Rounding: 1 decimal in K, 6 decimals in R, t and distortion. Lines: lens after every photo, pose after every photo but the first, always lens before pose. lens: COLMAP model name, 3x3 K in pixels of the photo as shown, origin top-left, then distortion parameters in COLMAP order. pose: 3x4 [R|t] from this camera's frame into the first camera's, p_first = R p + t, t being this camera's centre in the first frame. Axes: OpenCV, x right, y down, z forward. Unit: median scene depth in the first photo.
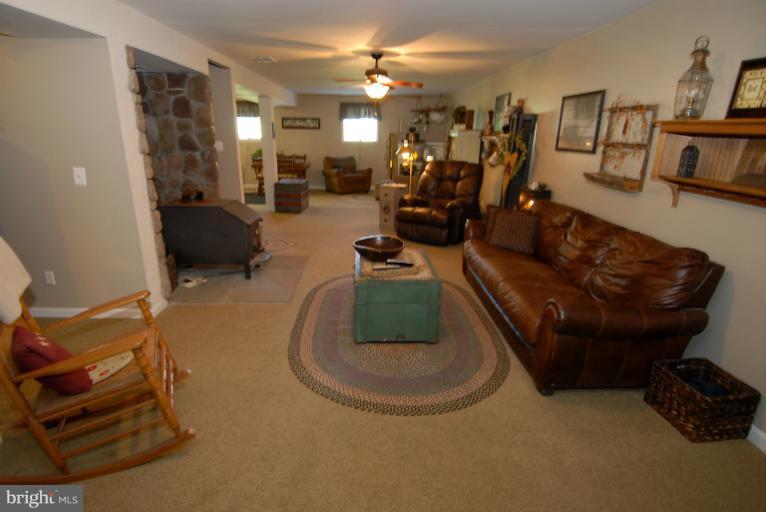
lens RADIAL K [[400.7, 0, 381.9], [0, 400.7, 253.9], [0, 0, 1]] dist [0.001478, -0.009540]
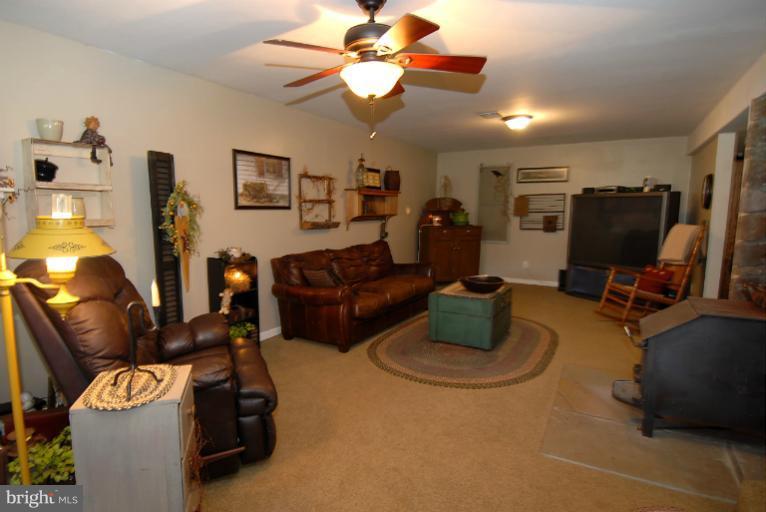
lens RADIAL K [[400.7, 0, 384.4], [0, 400.7, 259.5], [0, 0, 1]] dist [0.001478, -0.009540]
pose [[-0.847611, -0.074846, 0.525314, -0.337108], [0.147041, 0.918100, 0.368064, -0.496949], [-0.509839, 0.389217, -0.767186, 1.784960]]
